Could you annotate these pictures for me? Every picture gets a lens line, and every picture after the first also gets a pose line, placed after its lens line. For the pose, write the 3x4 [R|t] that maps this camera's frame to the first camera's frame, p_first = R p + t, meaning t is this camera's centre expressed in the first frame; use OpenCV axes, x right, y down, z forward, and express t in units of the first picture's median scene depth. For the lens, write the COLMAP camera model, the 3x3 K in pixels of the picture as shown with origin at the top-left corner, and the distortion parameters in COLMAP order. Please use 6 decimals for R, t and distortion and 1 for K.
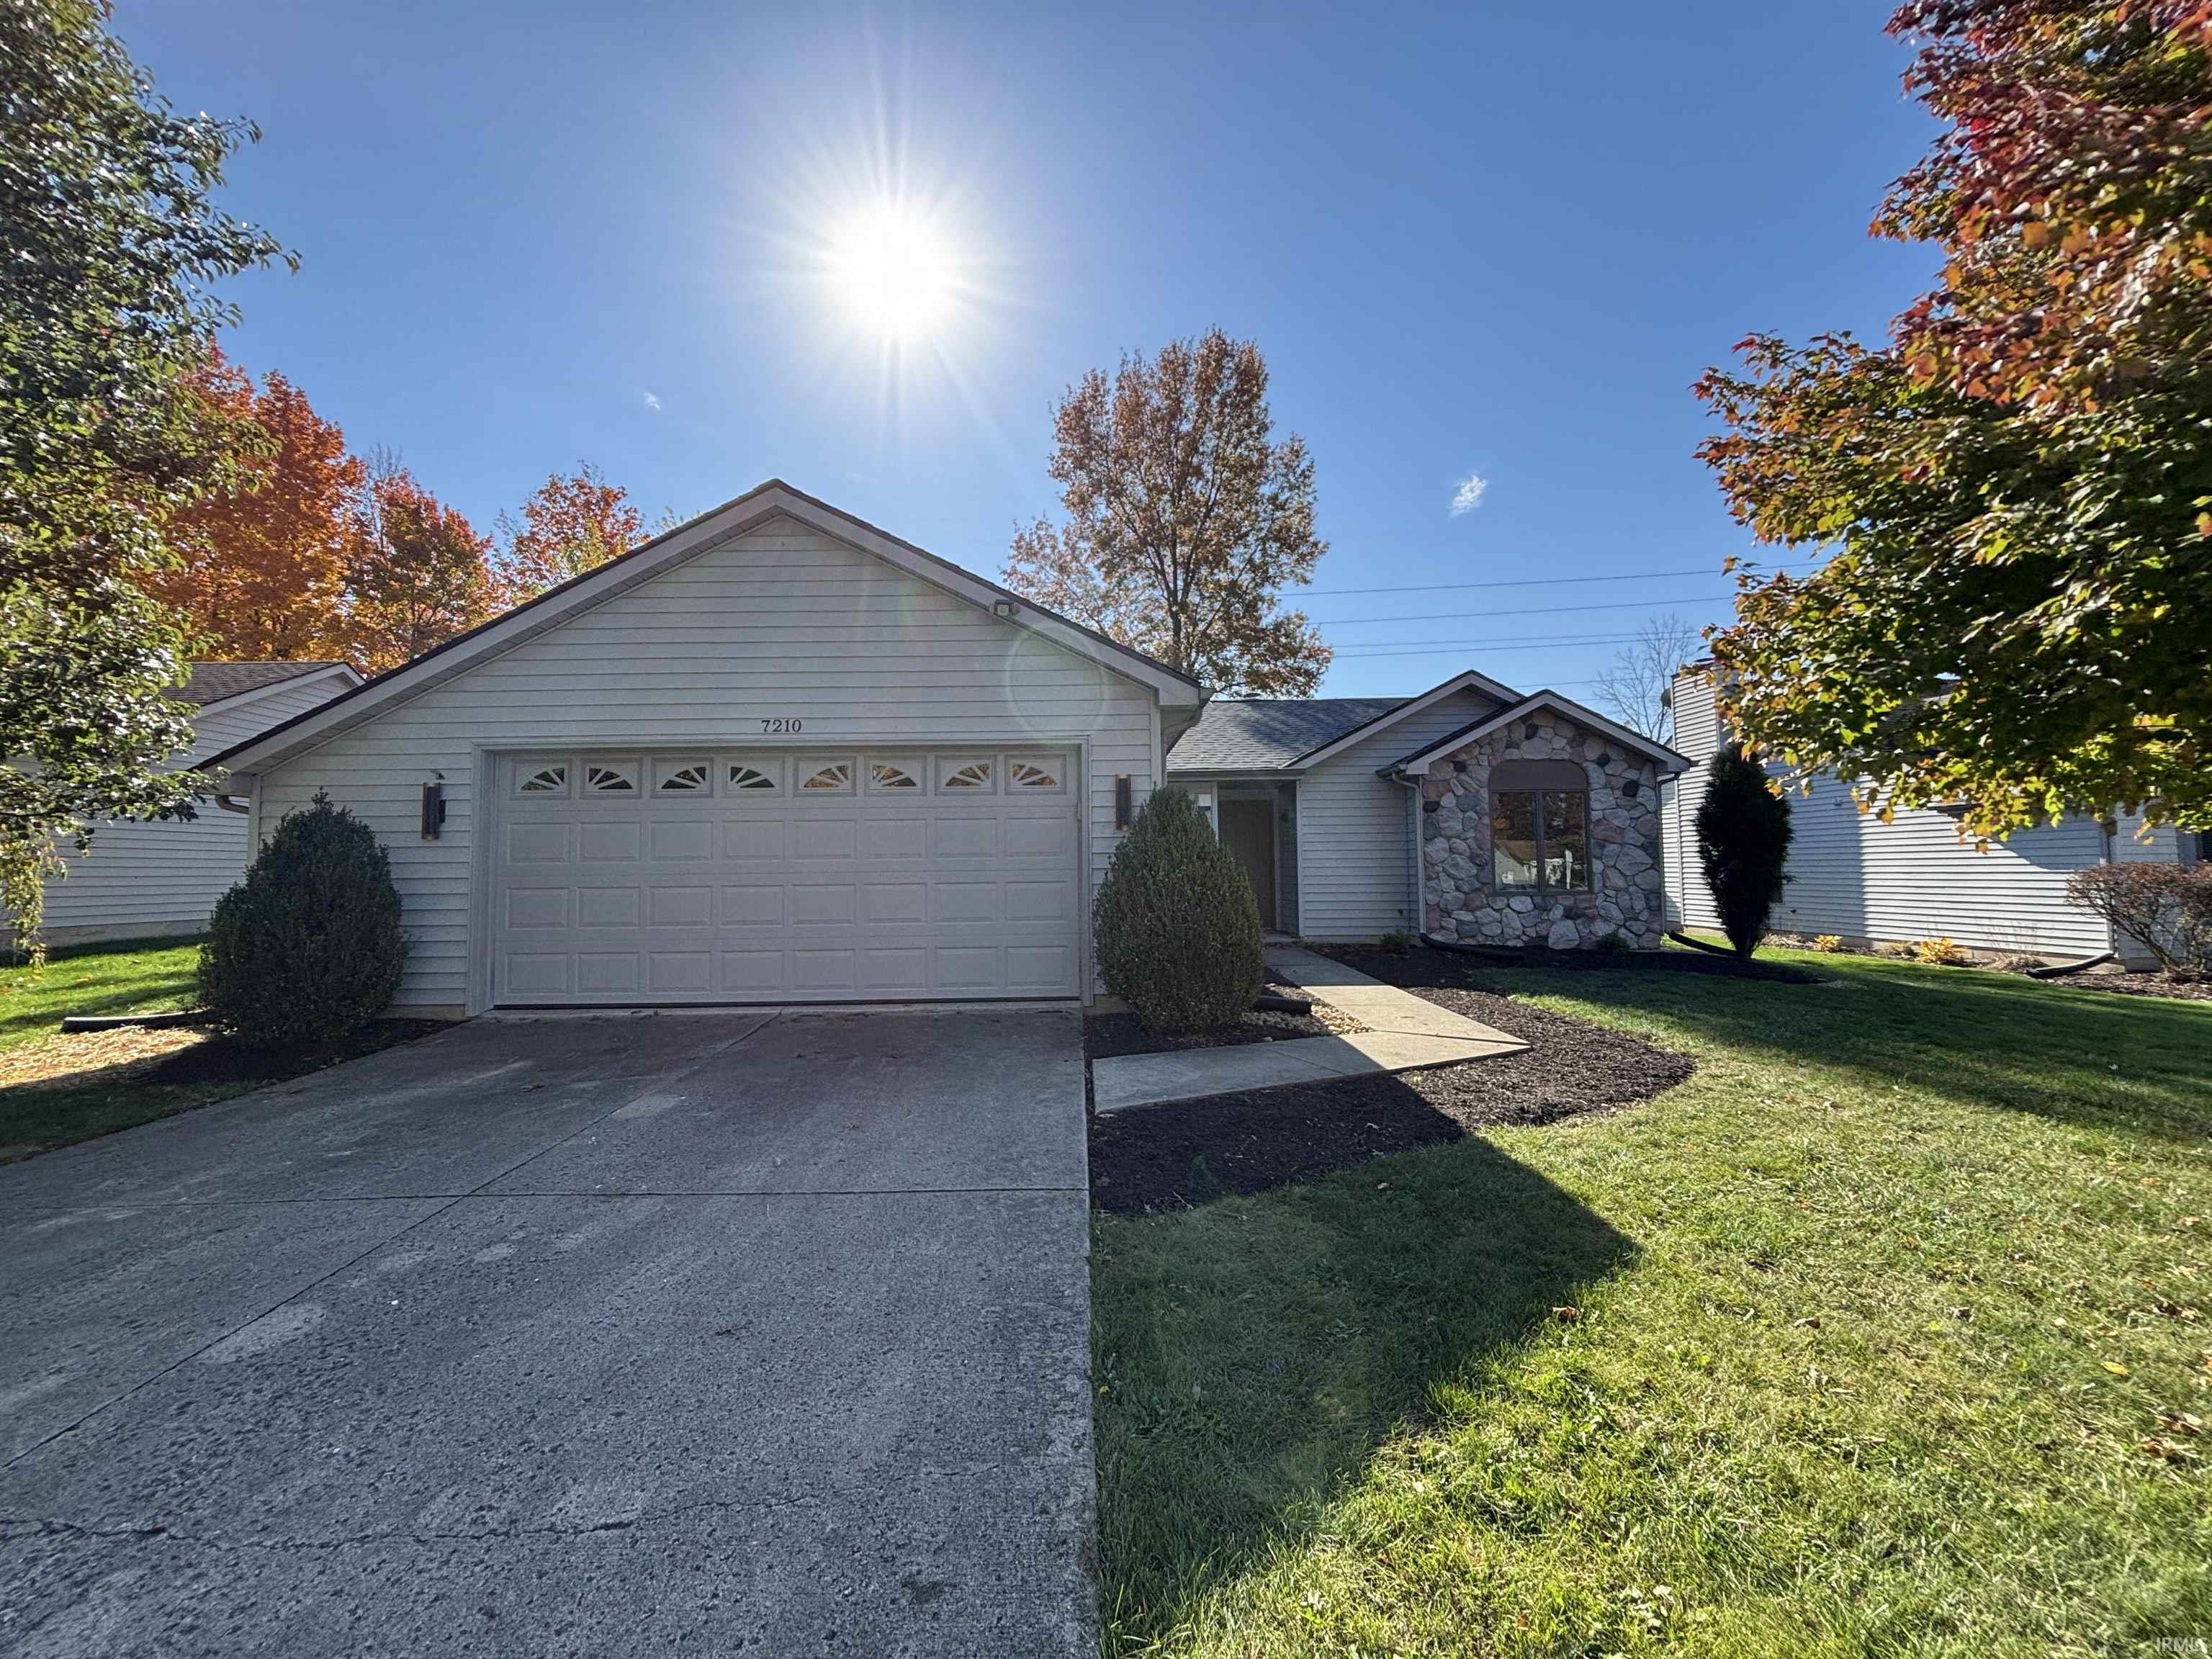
lens RADIAL K [[894.0, 0, 1096.0], [0, 894.0, 833.6], [0, 0, 1]] dist [-0.004348, 0.000272]
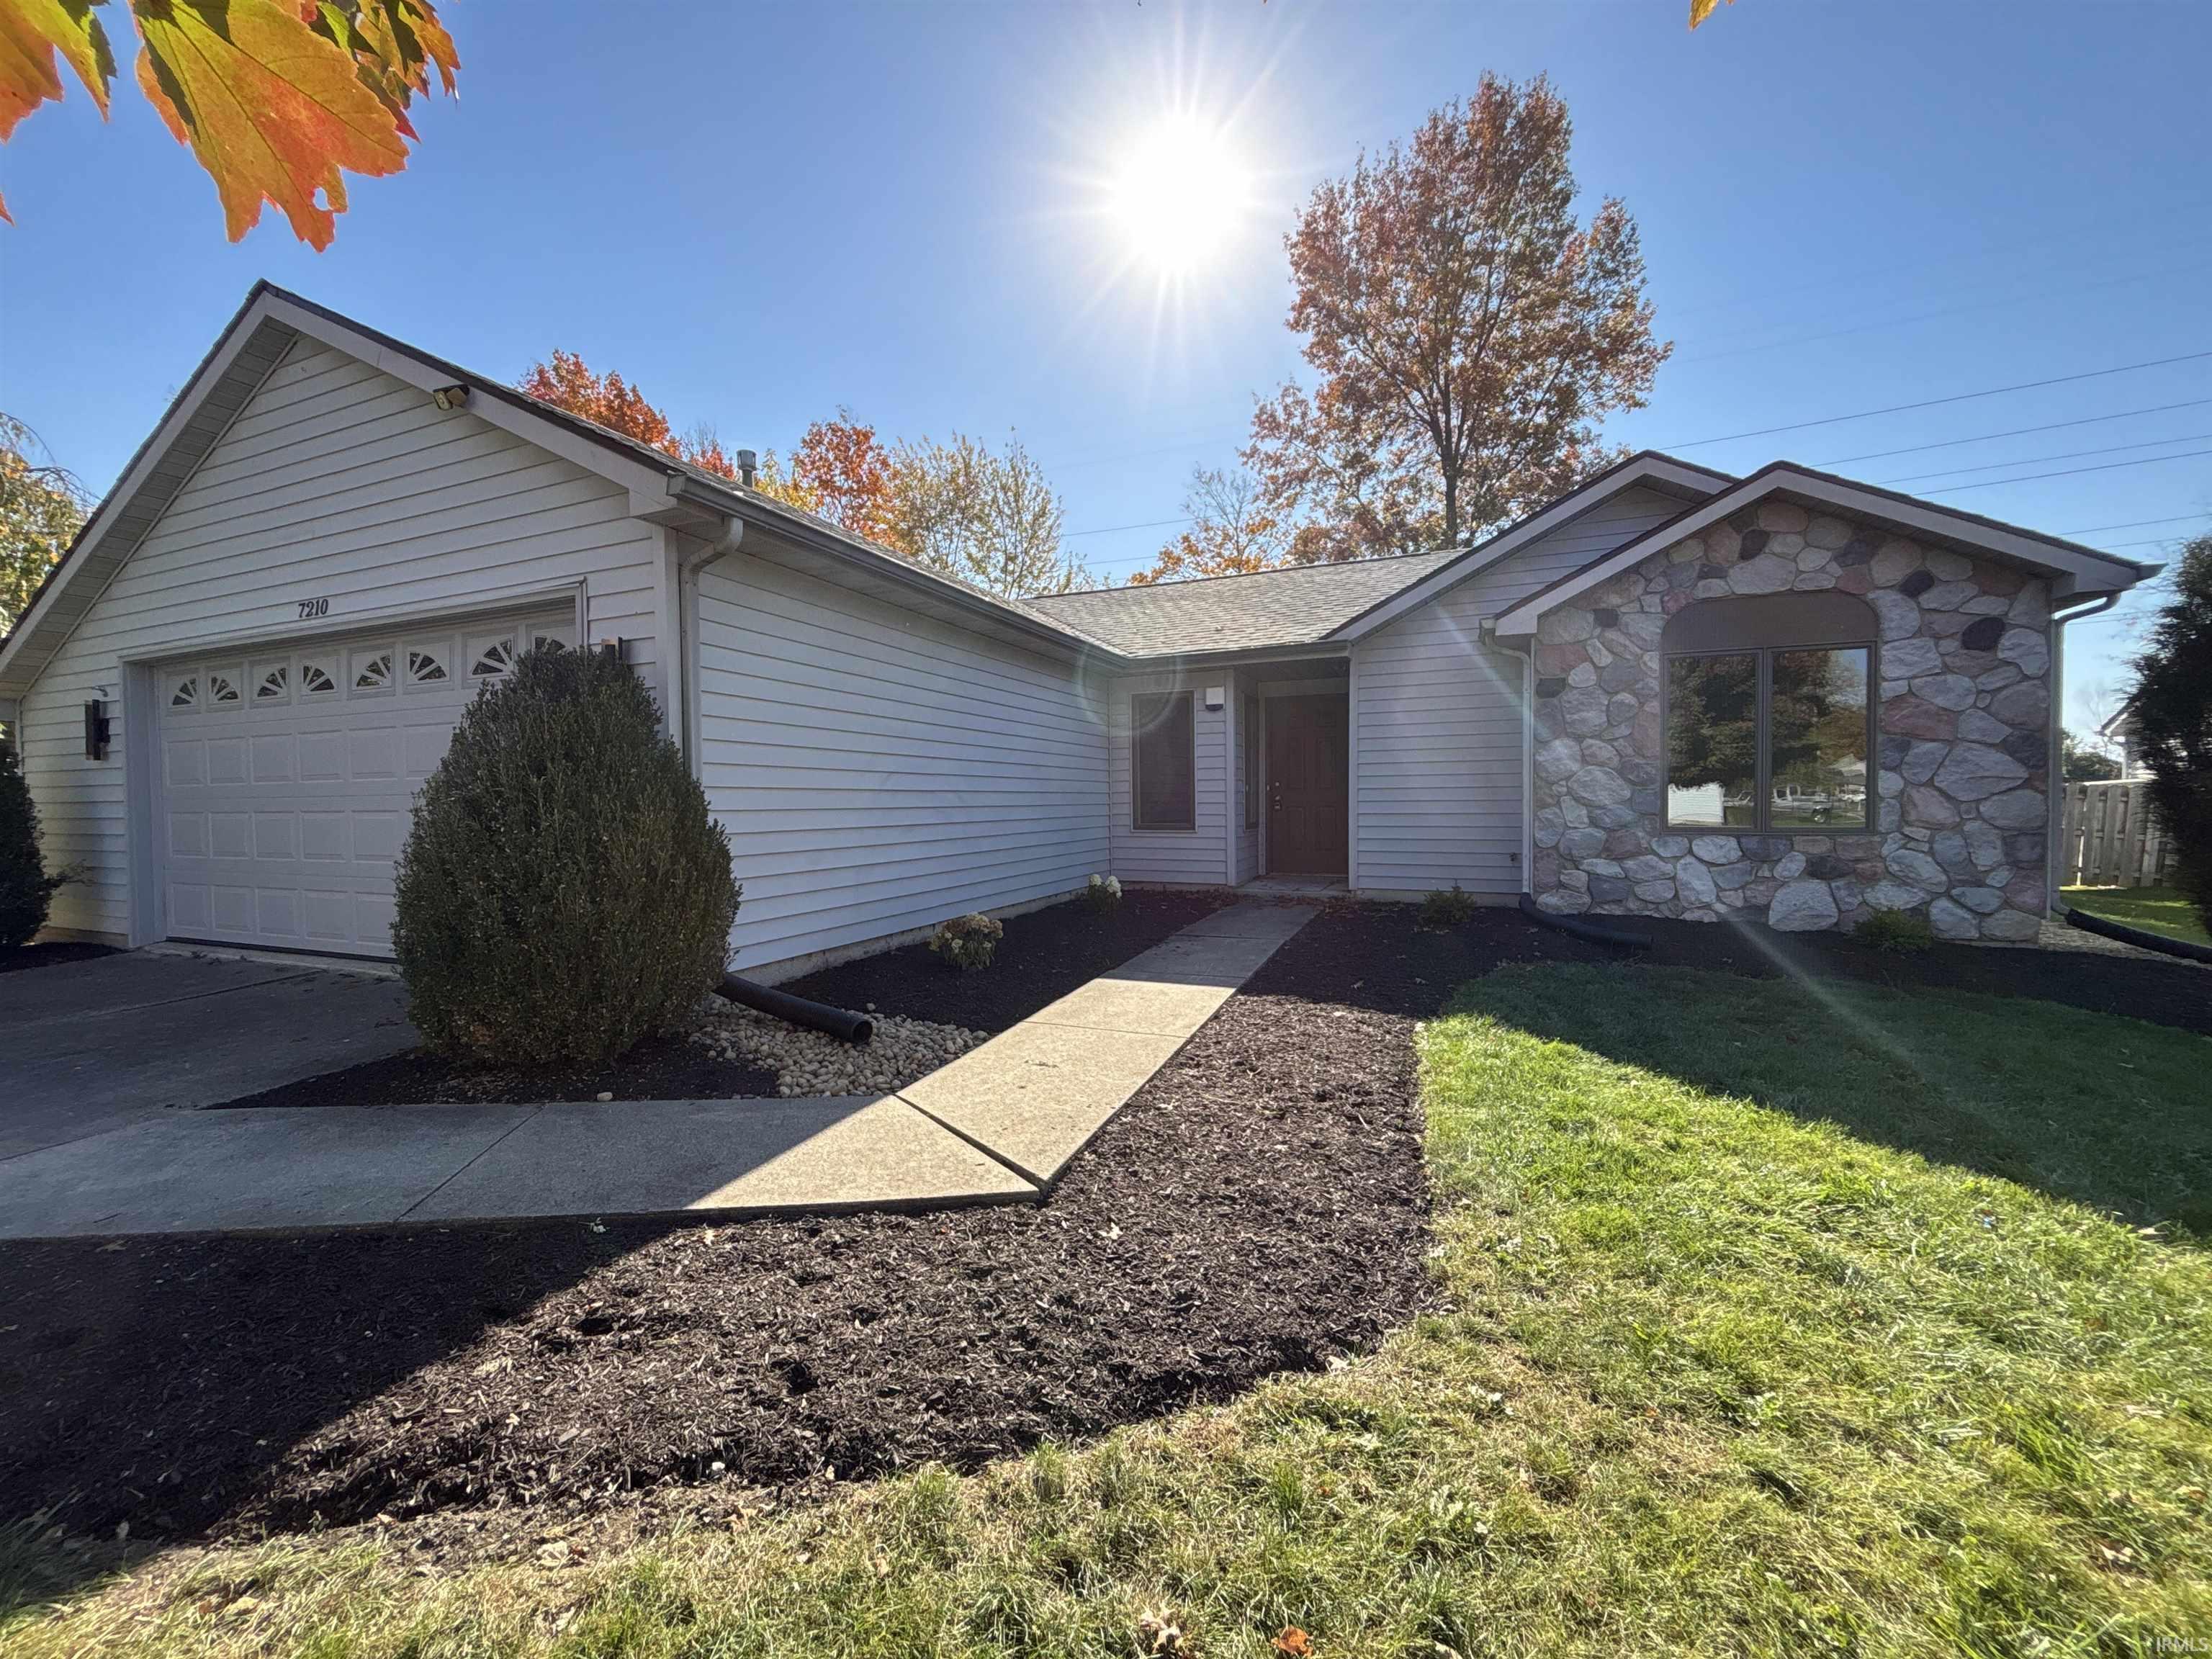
lens RADIAL K [[894.0, 0, 1111.7], [0, 894.0, 824.7], [0, 0, 1]] dist [-0.004348, 0.000272]
pose [[0.915367, 0.011609, -0.402452, 0.346729], [0.018264, 0.997358, 0.070310, 0.014988], [0.402205, -0.071710, 0.912737, 0.314989]]
